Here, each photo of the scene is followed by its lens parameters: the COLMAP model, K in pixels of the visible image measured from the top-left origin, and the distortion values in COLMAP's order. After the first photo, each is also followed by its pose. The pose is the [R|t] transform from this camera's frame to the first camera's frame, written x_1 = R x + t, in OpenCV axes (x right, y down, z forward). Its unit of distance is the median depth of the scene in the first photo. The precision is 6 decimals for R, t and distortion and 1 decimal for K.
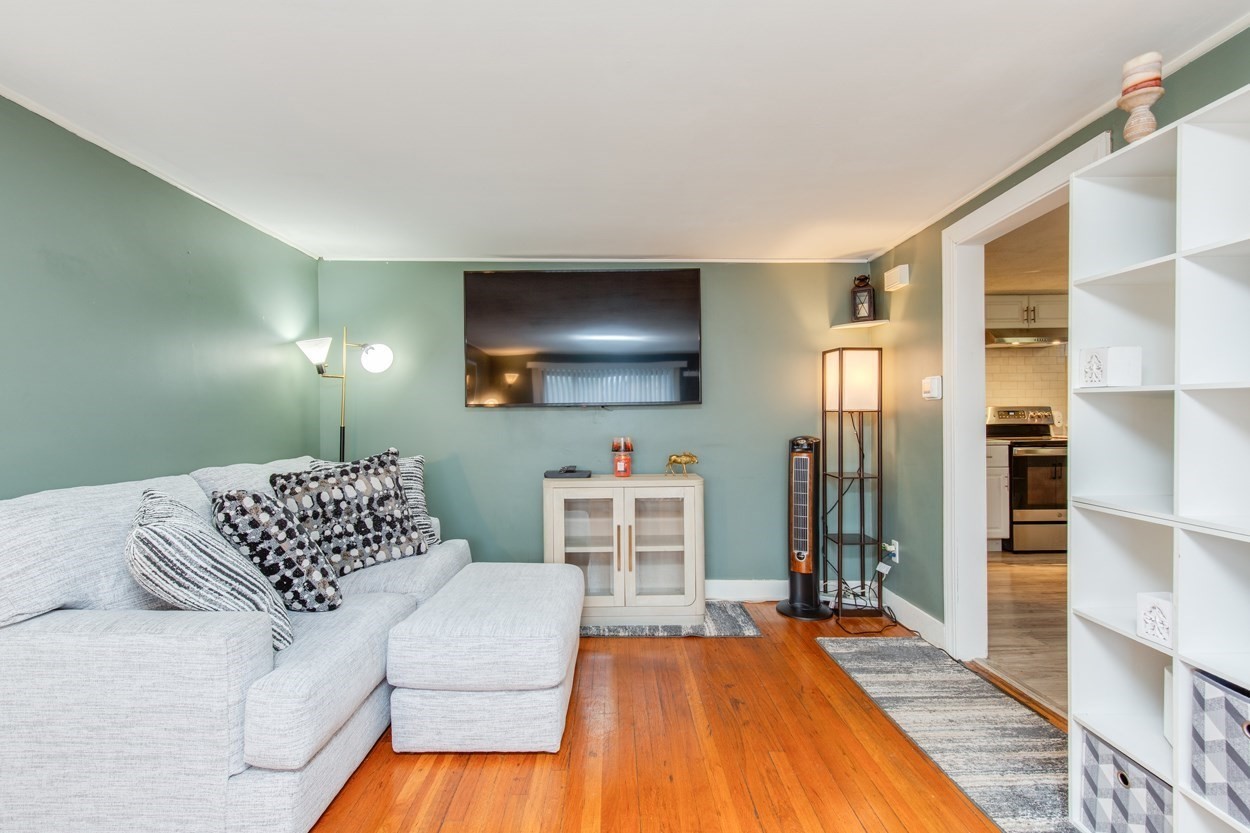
lens RADIAL K [[575.1, 0, 629.5], [0, 575.1, 414.8], [0, 0, 1]] dist [0.004934, -0.001677]
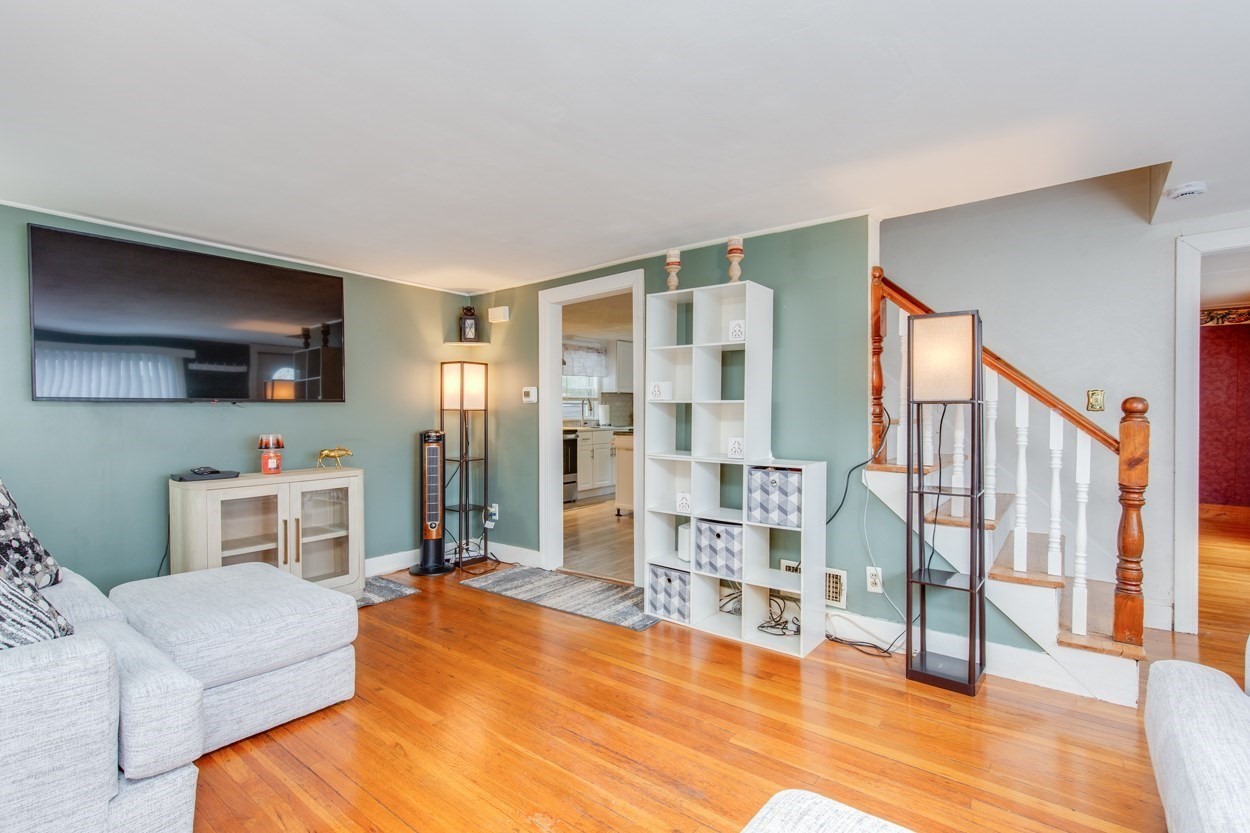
lens RADIAL K [[575.1, 0, 615.2], [0, 575.1, 416.3], [0, 0, 1]] dist [0.004934, -0.001677]
pose [[0.637503, -0.001505, 0.770446, -0.424980], [-0.002468, 0.999989, 0.003996, 0.002218], [-0.770444, -0.004449, 0.637492, -0.100855]]
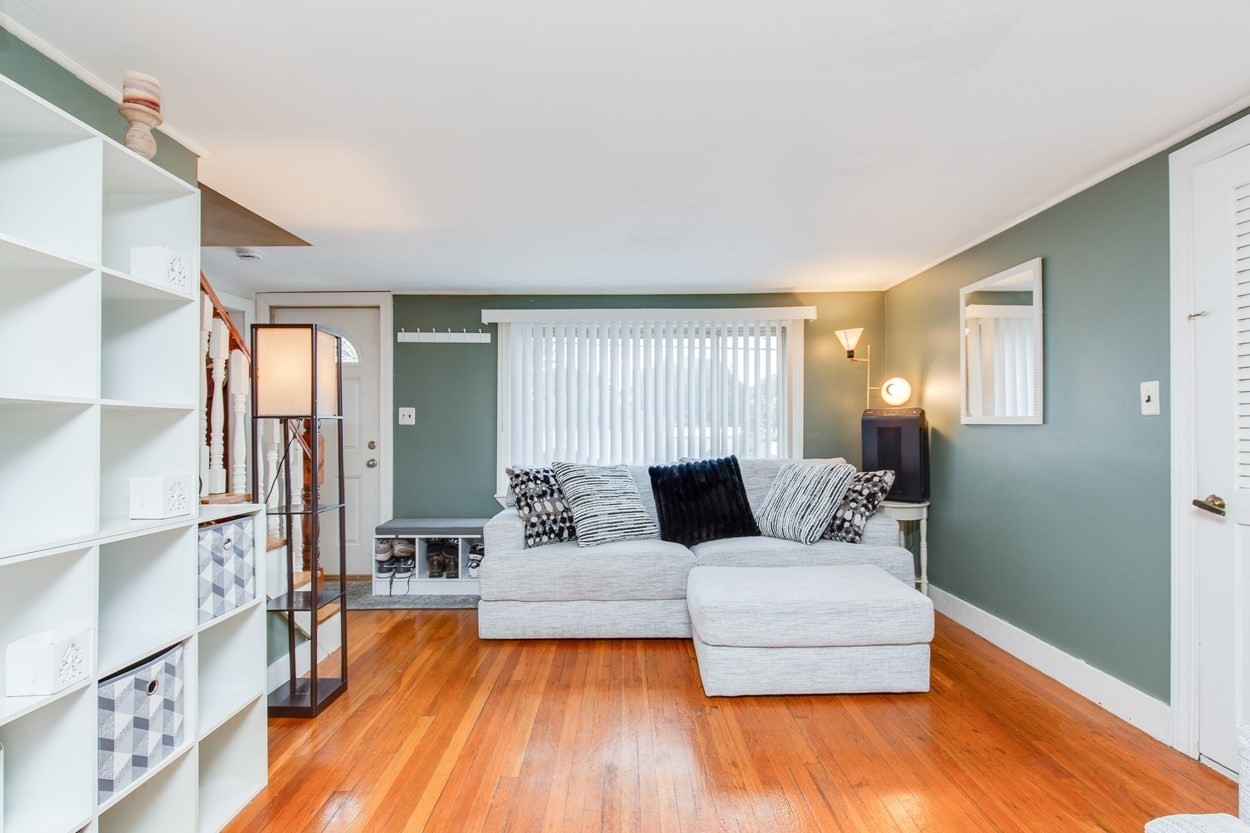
lens RADIAL K [[575.1, 0, 642.7], [0, 575.1, 417.4], [0, 0, 1]] dist [0.004934, -0.001677]
pose [[-0.999780, 0.015806, -0.013793, 0.014940], [0.016033, 0.999735, -0.016517, 0.004334], [0.013528, -0.016735, -0.999768, 0.802693]]
